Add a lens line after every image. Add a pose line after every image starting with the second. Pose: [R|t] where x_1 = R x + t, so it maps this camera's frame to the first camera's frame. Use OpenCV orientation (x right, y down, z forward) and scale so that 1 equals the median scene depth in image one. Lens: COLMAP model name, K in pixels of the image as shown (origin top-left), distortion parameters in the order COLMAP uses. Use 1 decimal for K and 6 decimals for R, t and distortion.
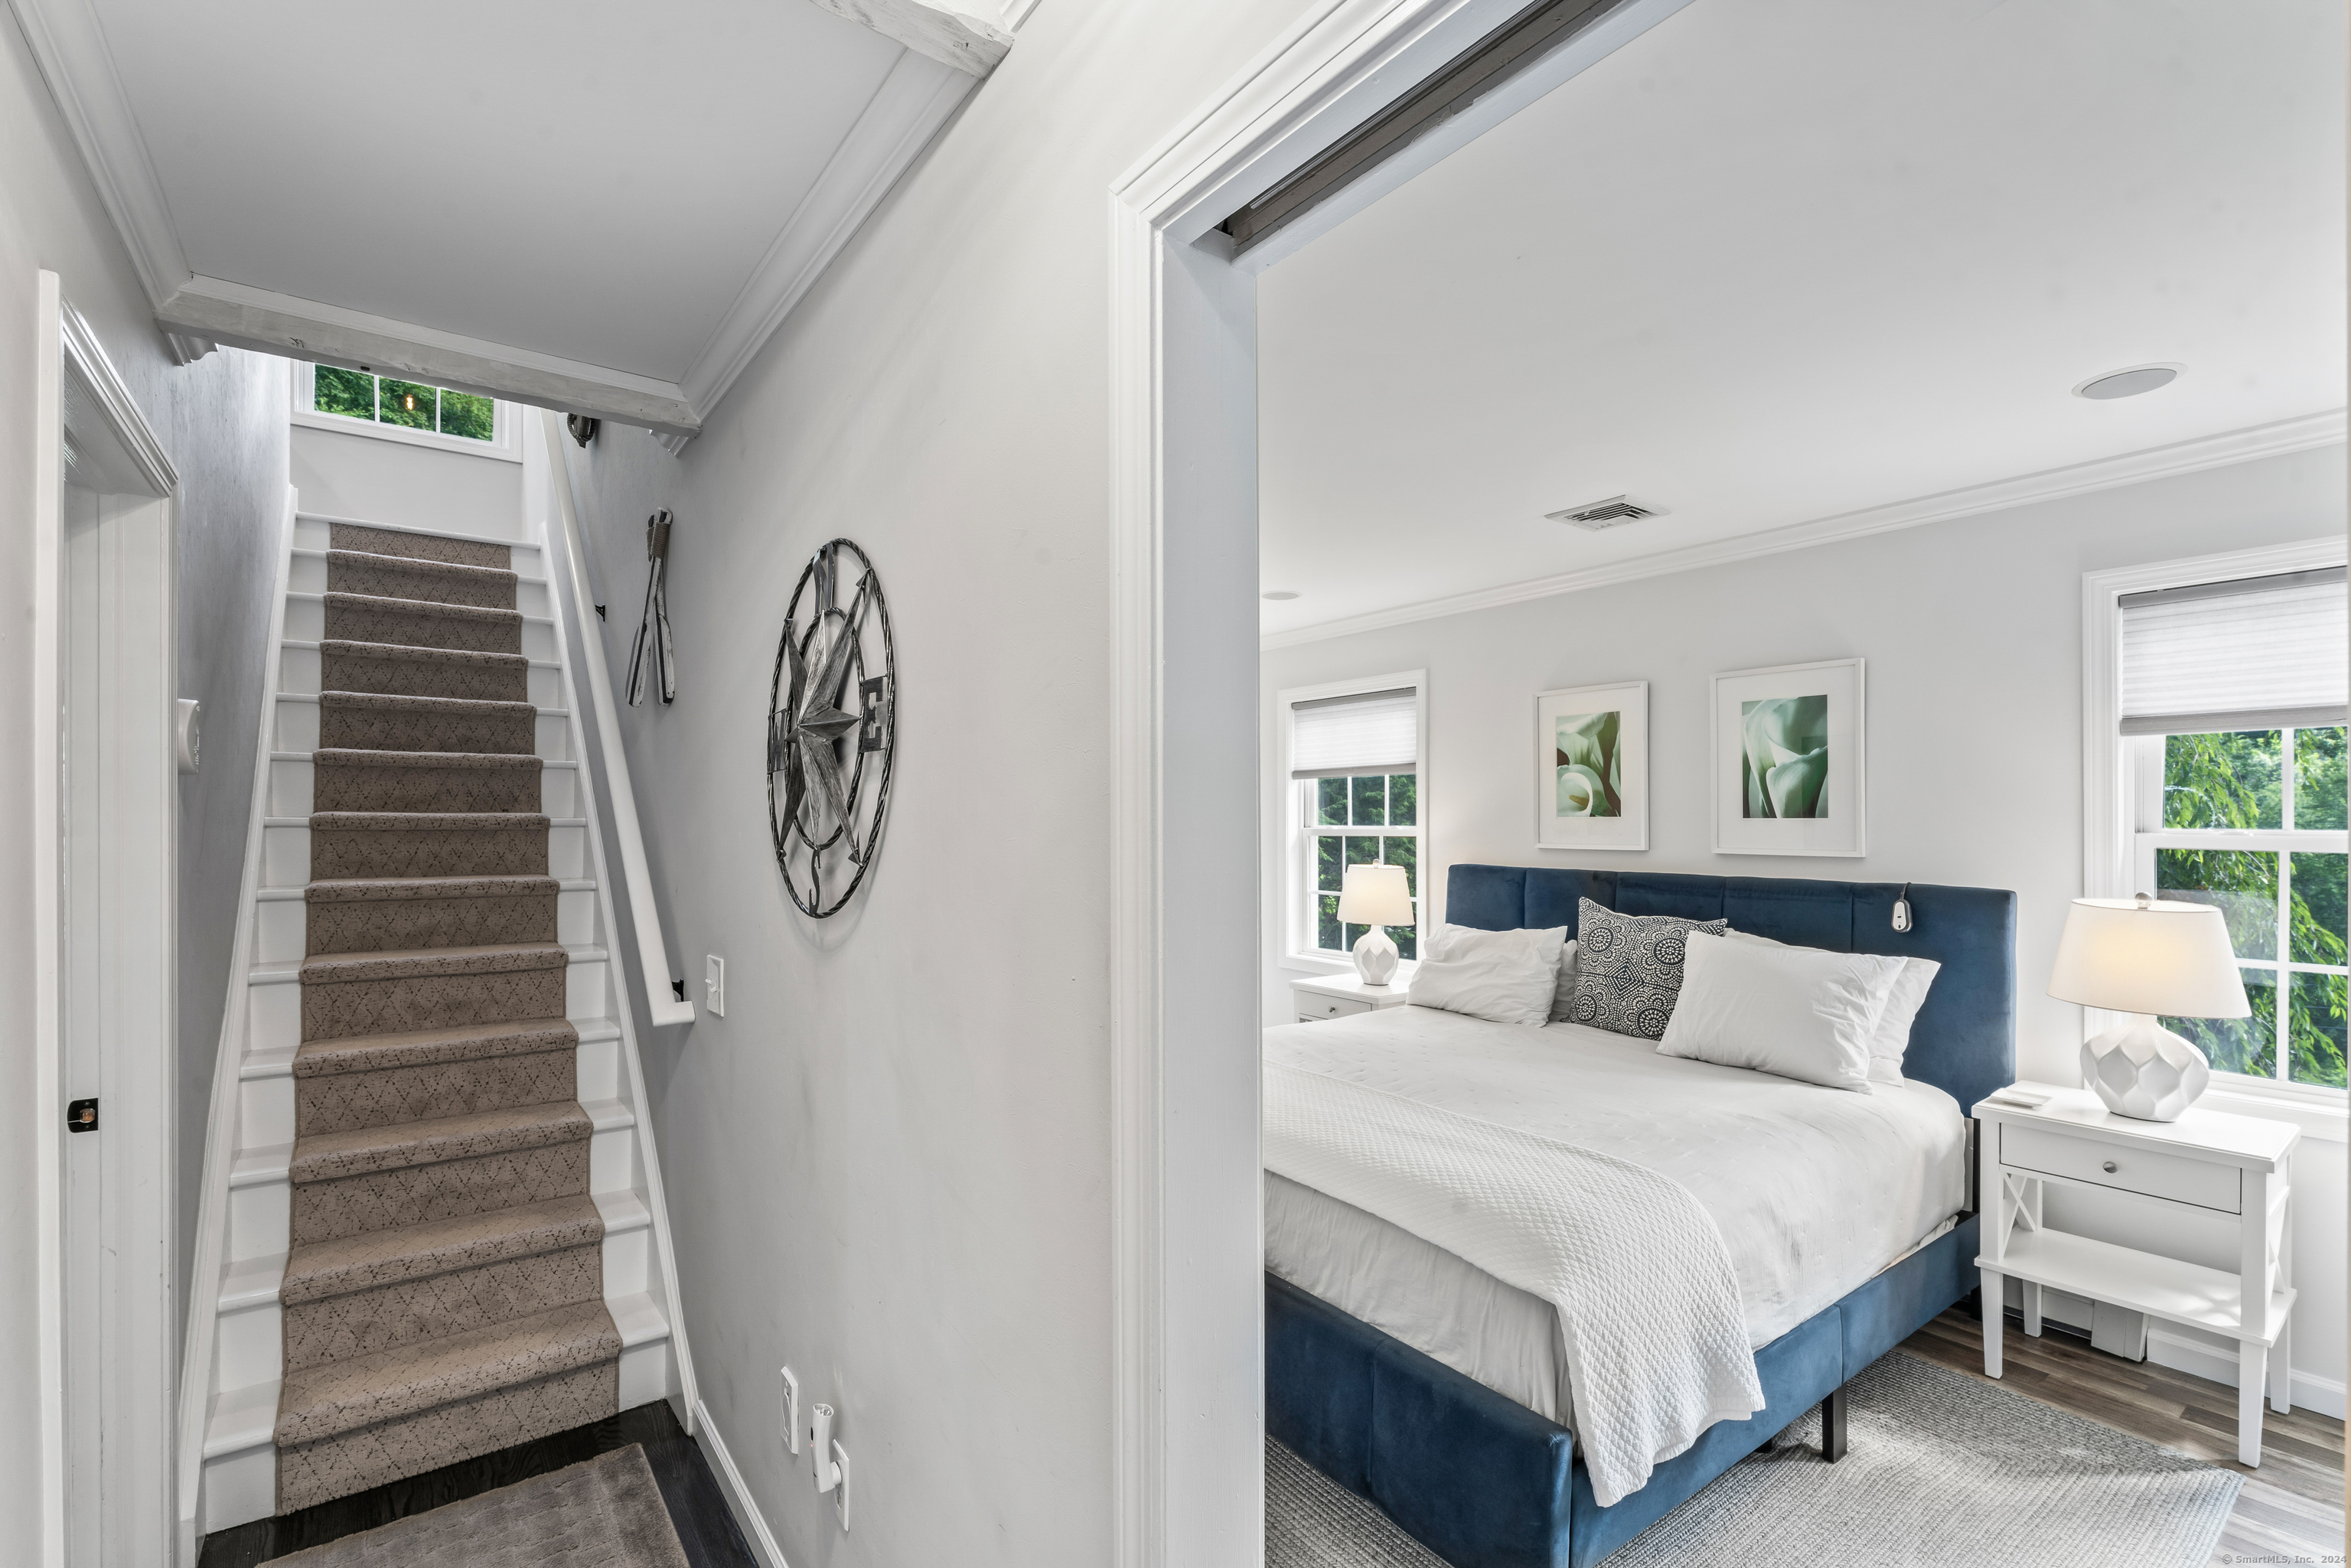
lens RADIAL K [[1069.1, 0, 1177.9], [0, 1069.1, 821.0], [0, 0, 1]] dist [-0.002027, -0.000107]
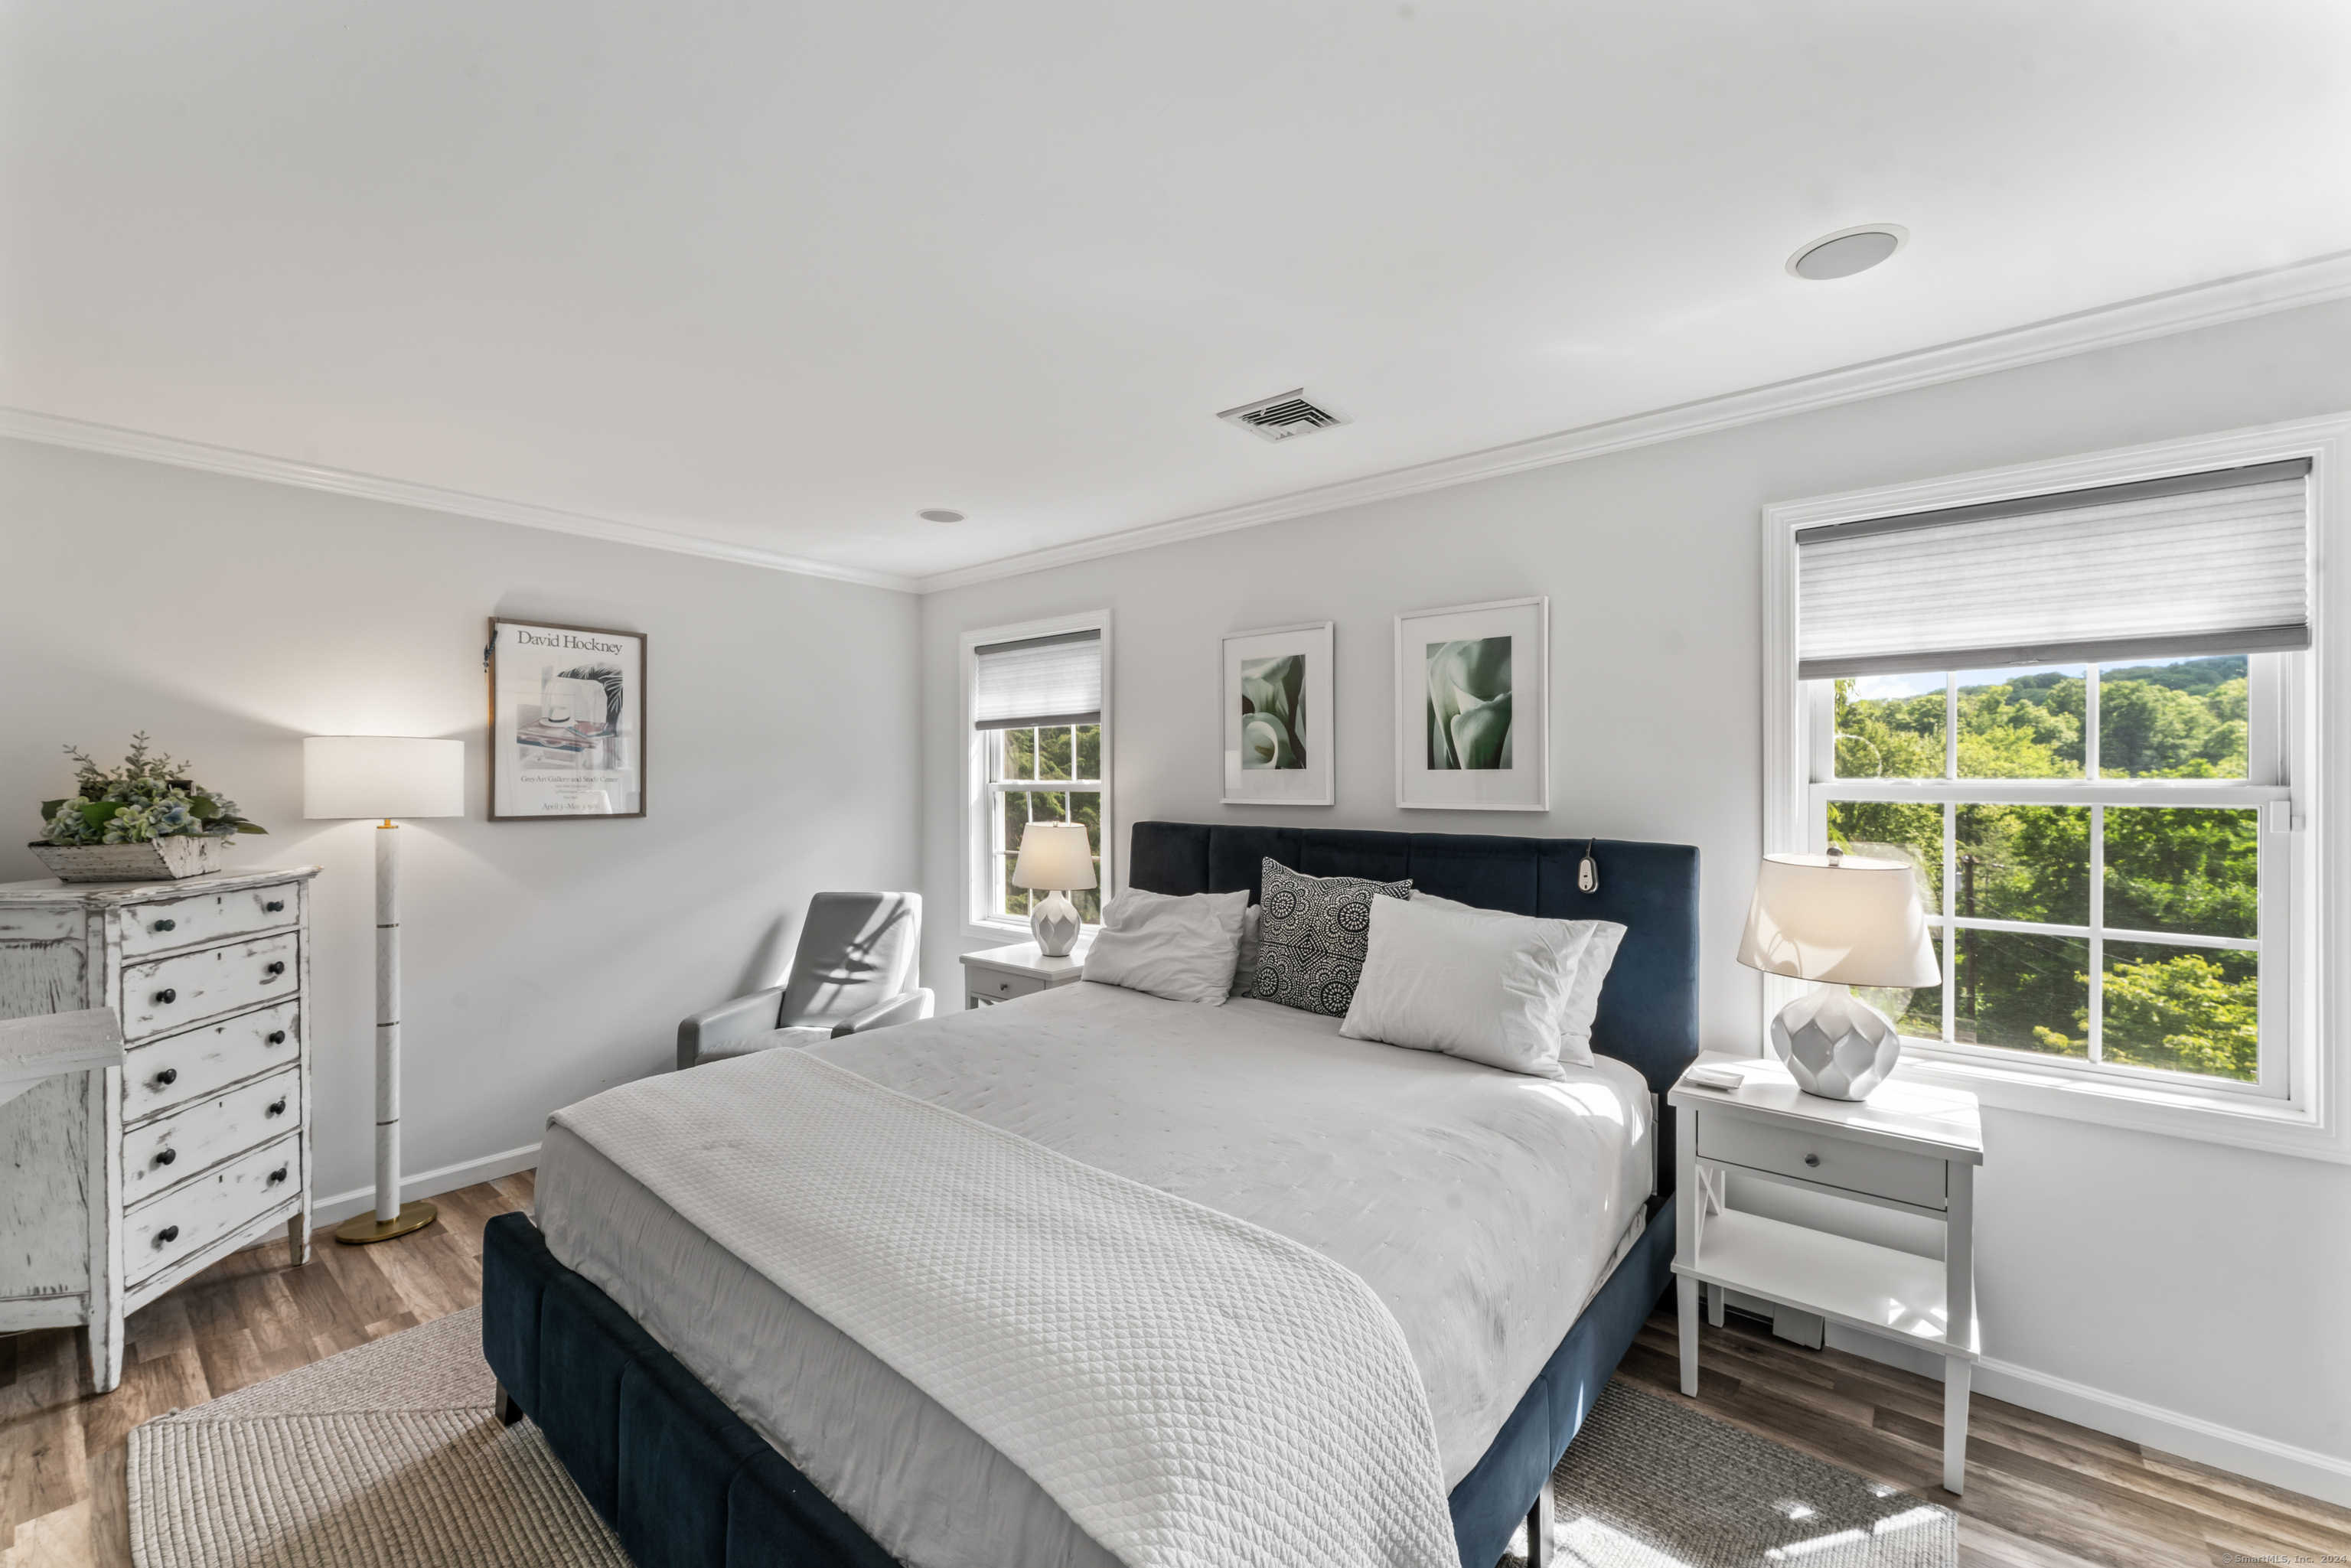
lens RADIAL K [[932.3, 0, 1175.5], [0, 932.3, 784.0], [0, 0, 1]] dist [-0.000037, -0.000066]
pose [[0.973448, -0.002755, 0.228890, 0.137863], [0.001839, 0.999989, 0.004215, 0.006337], [-0.228900, -0.003682, 0.973443, 0.277384]]
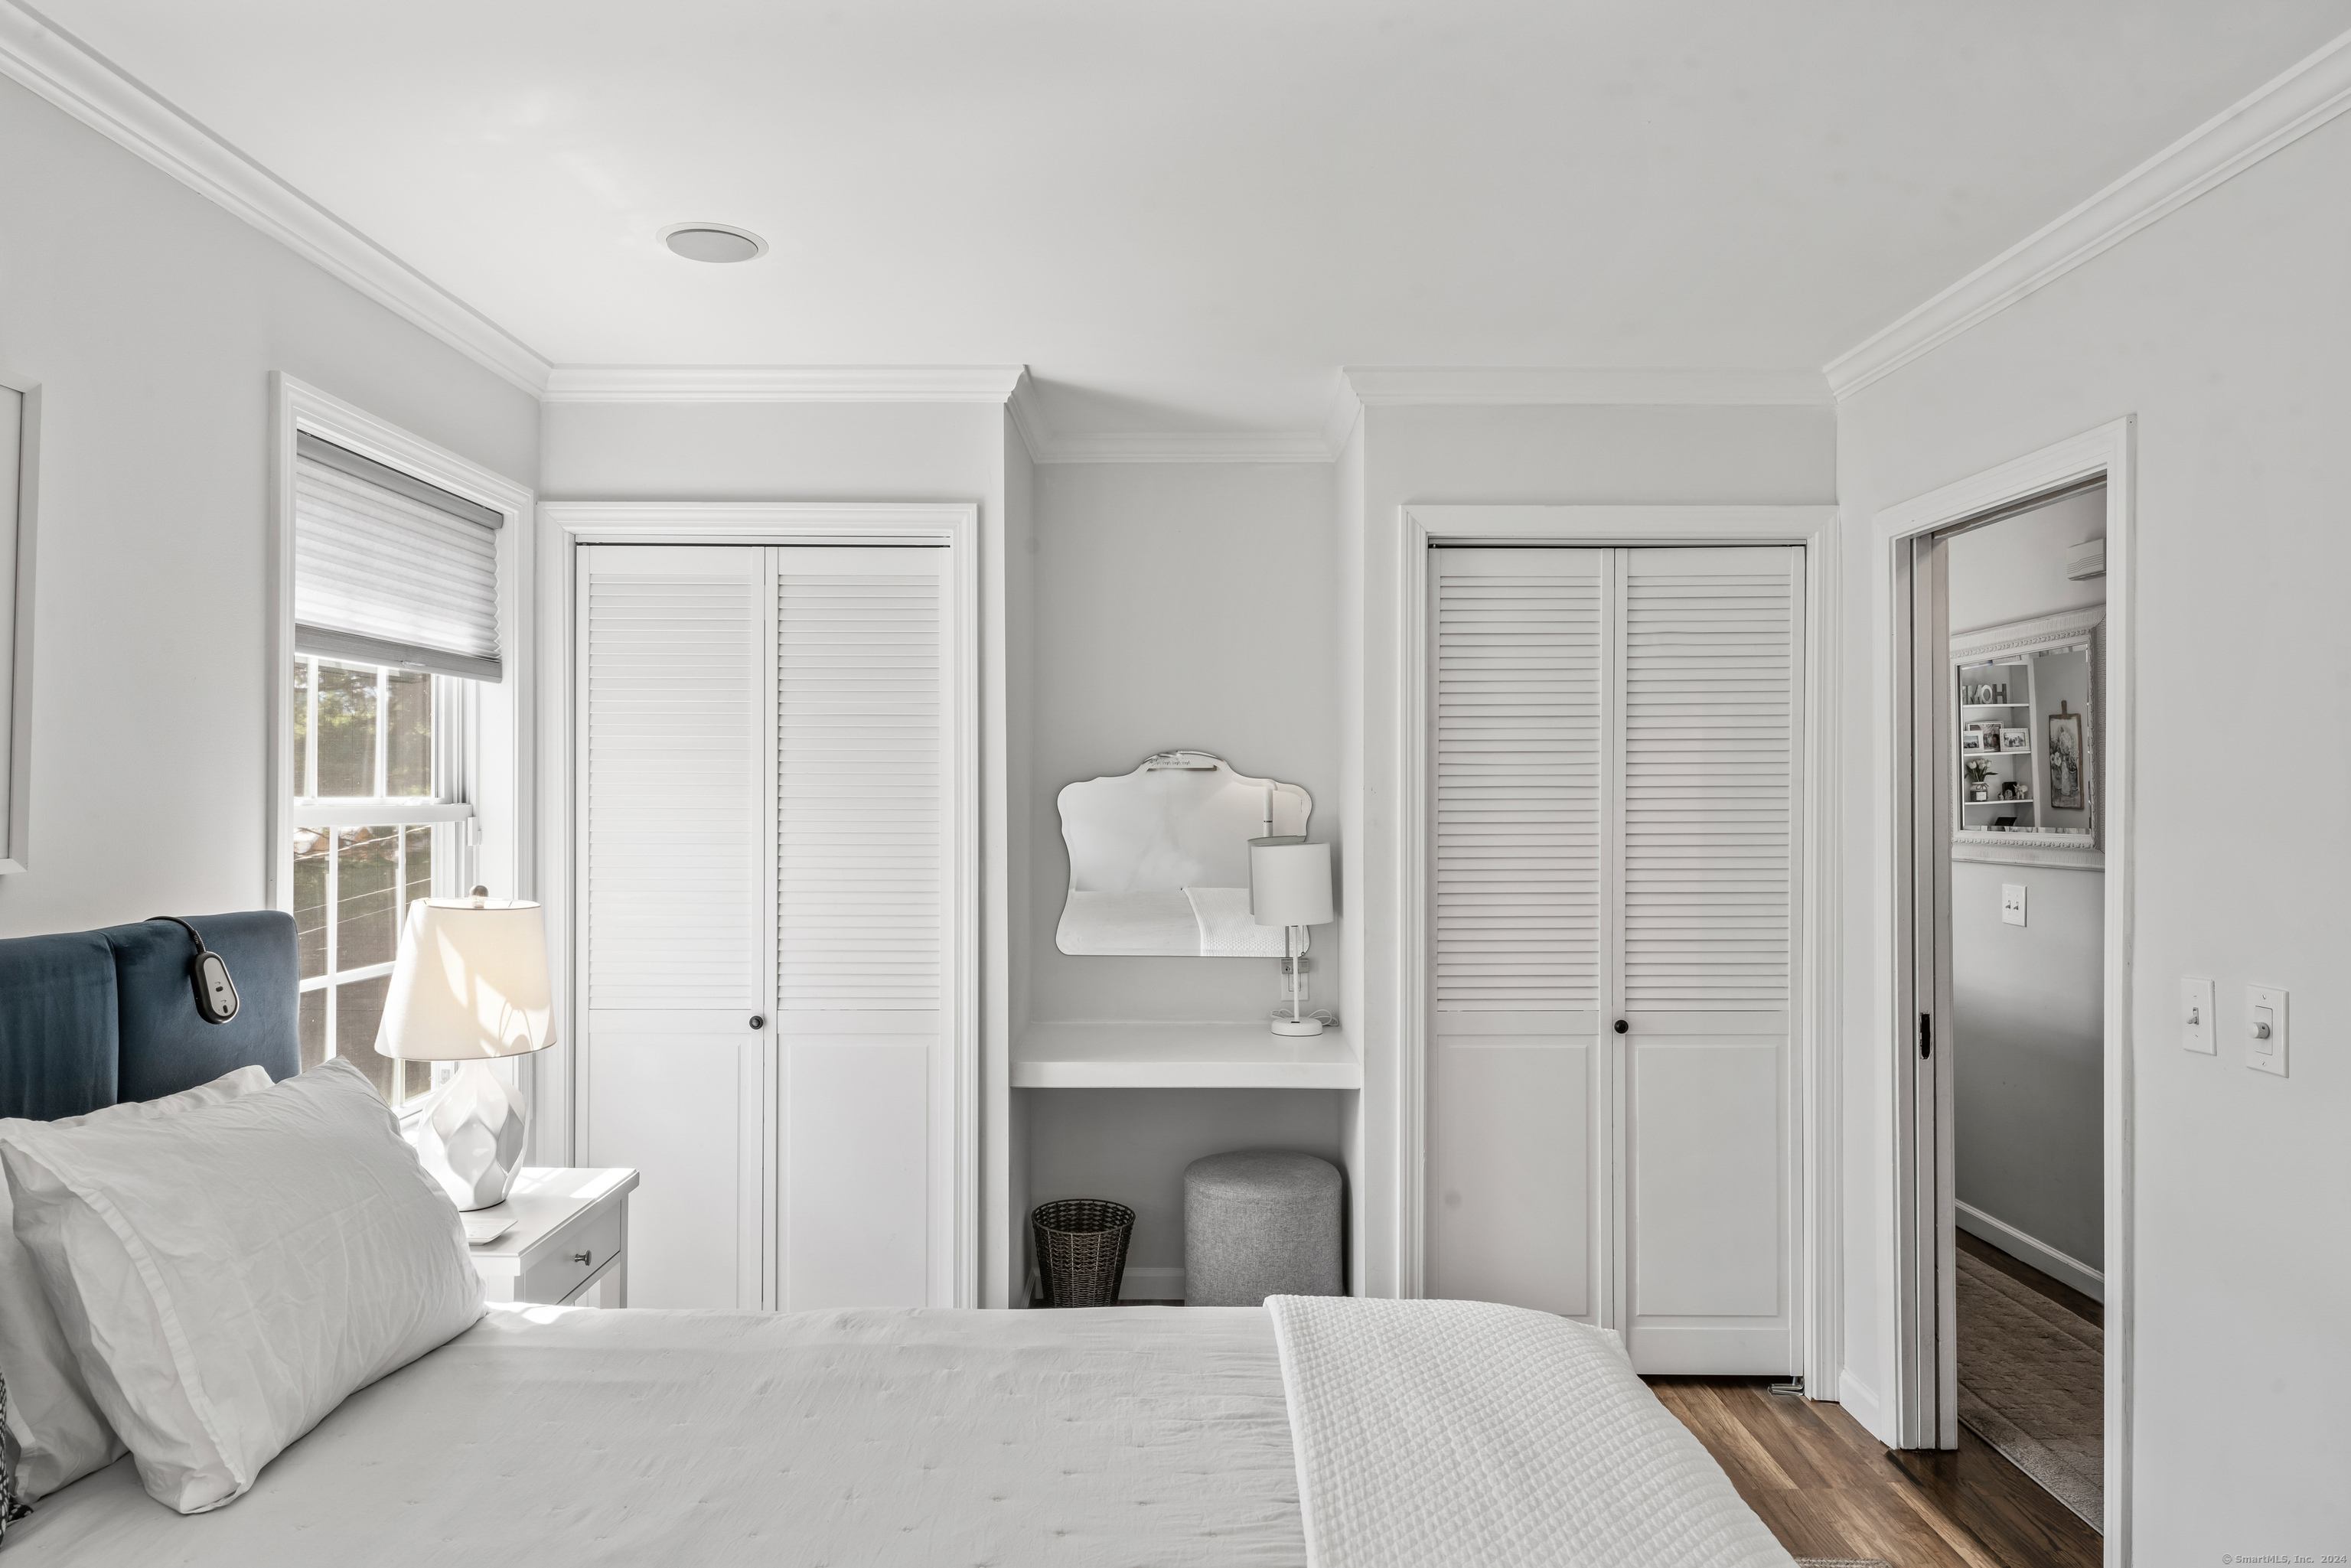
lens RADIAL K [[1505.9, 0, 1175.5], [0, 1505.9, 784.0], [0, 0, 1]] dist [-0.001643, -0.000412]
pose [[-0.798387, -0.000418, 0.602144, -0.055273], [-0.002195, 0.999995, -0.002216, 0.000287], [-0.602140, -0.003091, -0.798384, 1.186682]]
